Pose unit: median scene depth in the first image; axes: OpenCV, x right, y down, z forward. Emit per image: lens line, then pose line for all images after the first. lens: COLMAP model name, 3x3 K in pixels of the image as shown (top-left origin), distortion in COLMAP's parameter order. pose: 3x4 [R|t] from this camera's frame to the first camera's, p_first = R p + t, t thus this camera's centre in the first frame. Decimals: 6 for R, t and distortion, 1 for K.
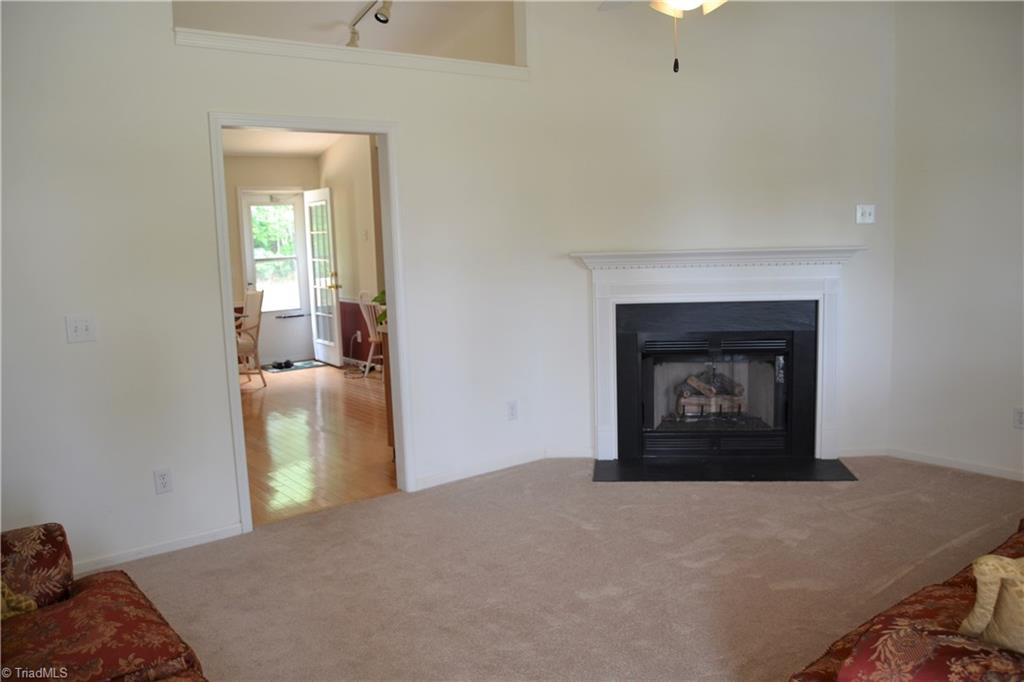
lens RADIAL K [[821.4, 0, 517.2], [0, 821.4, 342.2], [0, 0, 1]] dist [-0.089490, 0.036653]
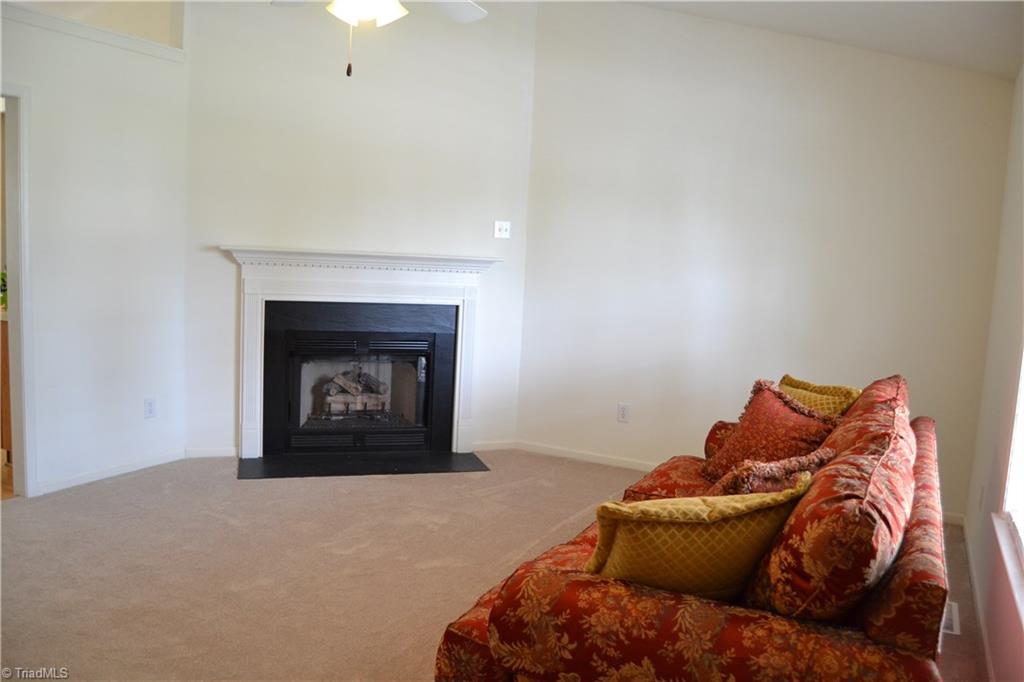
lens RADIAL K [[821.4, 0, 512.9], [0, 821.4, 341.1], [0, 0, 1]] dist [-0.089490, 0.036653]
pose [[0.907350, 0.030046, 0.419300, -0.022447], [-0.025981, 0.999544, -0.015402, 0.011457], [-0.419571, 0.003081, 0.907717, -0.025228]]
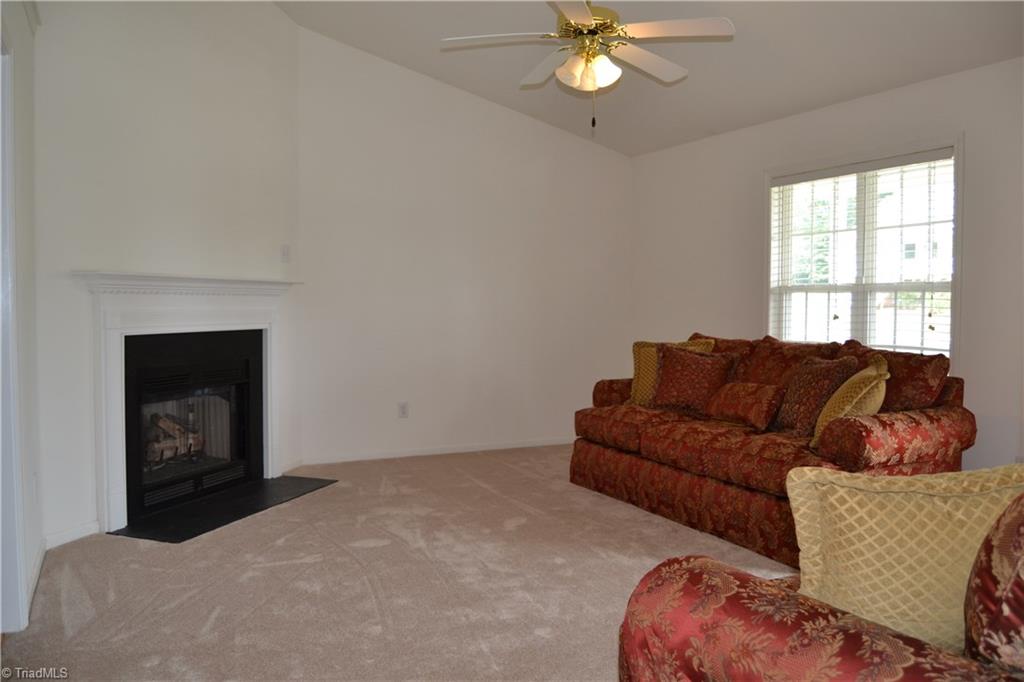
lens RADIAL K [[821.4, 0, 514.4], [0, 821.4, 339.6], [0, 0, 1]] dist [-0.089490, 0.036653]
pose [[0.192833, -0.006939, 0.981207, -0.686381], [0.117330, 0.992963, -0.016036, 0.019450], [-0.974191, 0.118217, 0.192291, 0.520780]]
